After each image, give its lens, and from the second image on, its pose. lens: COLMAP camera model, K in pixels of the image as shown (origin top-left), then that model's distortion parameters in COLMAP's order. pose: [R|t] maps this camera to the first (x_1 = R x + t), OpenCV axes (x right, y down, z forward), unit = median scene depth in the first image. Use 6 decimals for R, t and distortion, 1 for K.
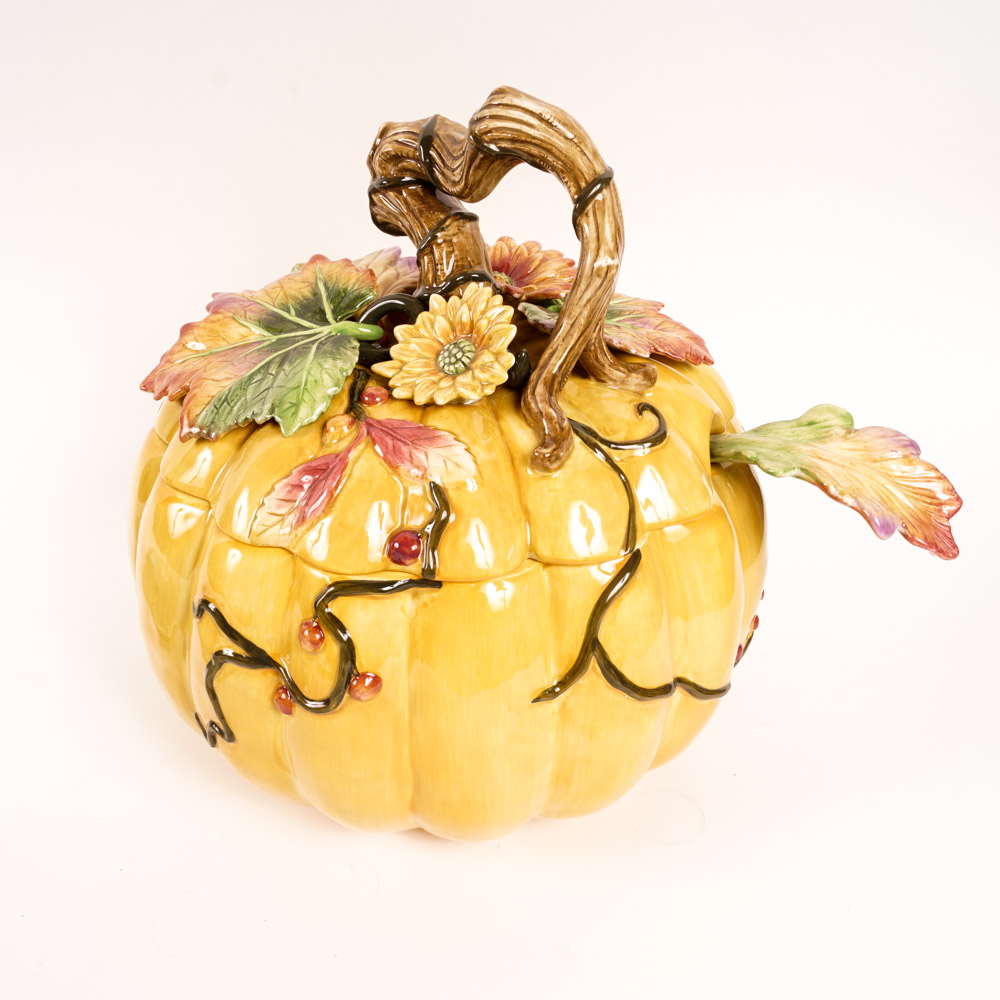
lens RADIAL K [[1162.3, 0, 500.0], [0, 1162.3, 500.0], [0, 0, 1]] dist [-0.135984, -0.002001]
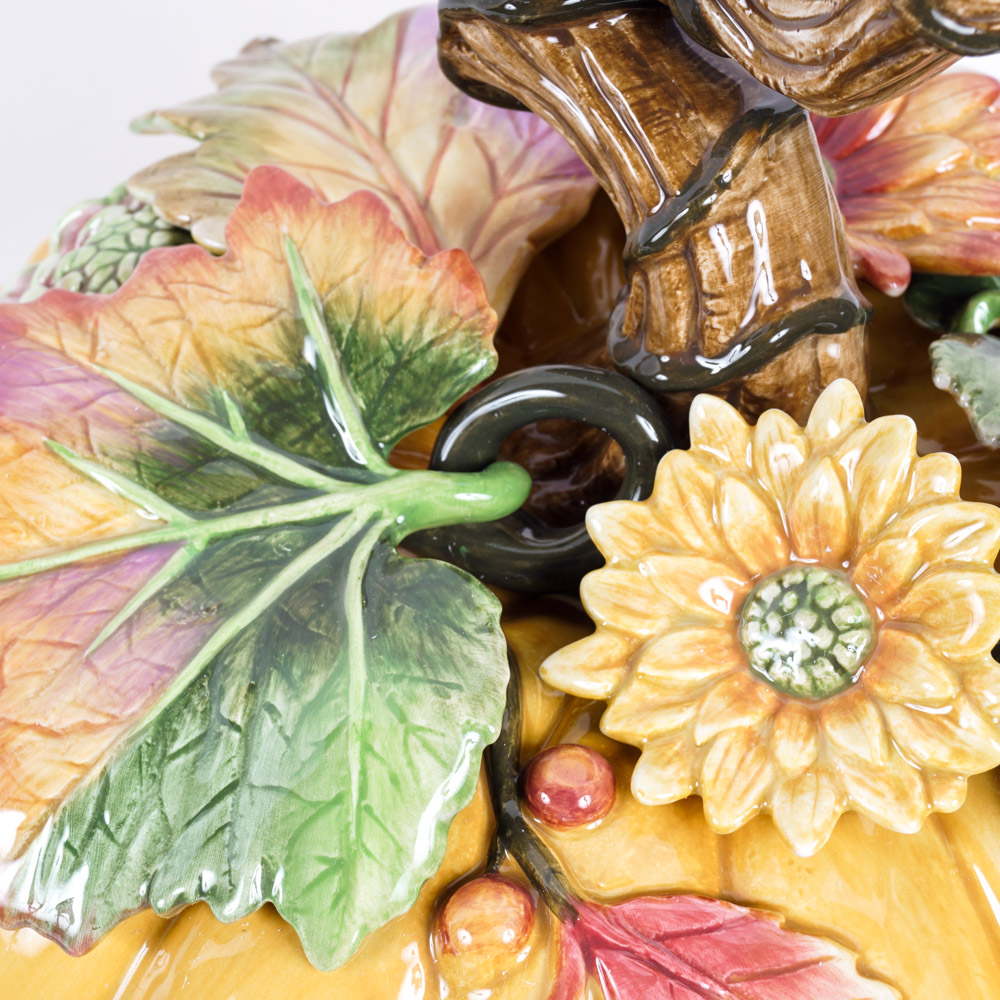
lens RADIAL K [[2368.4, 0, 500.0], [0, 2368.4, 500.0], [0, 0, 1]] dist [-0.070829, 0.174213]
pose [[0.995542, -0.064577, 0.068742, -0.162827], [0.044163, 0.963174, 0.265229, -0.331925], [-0.083338, -0.261010, 0.961732, 0.377850]]
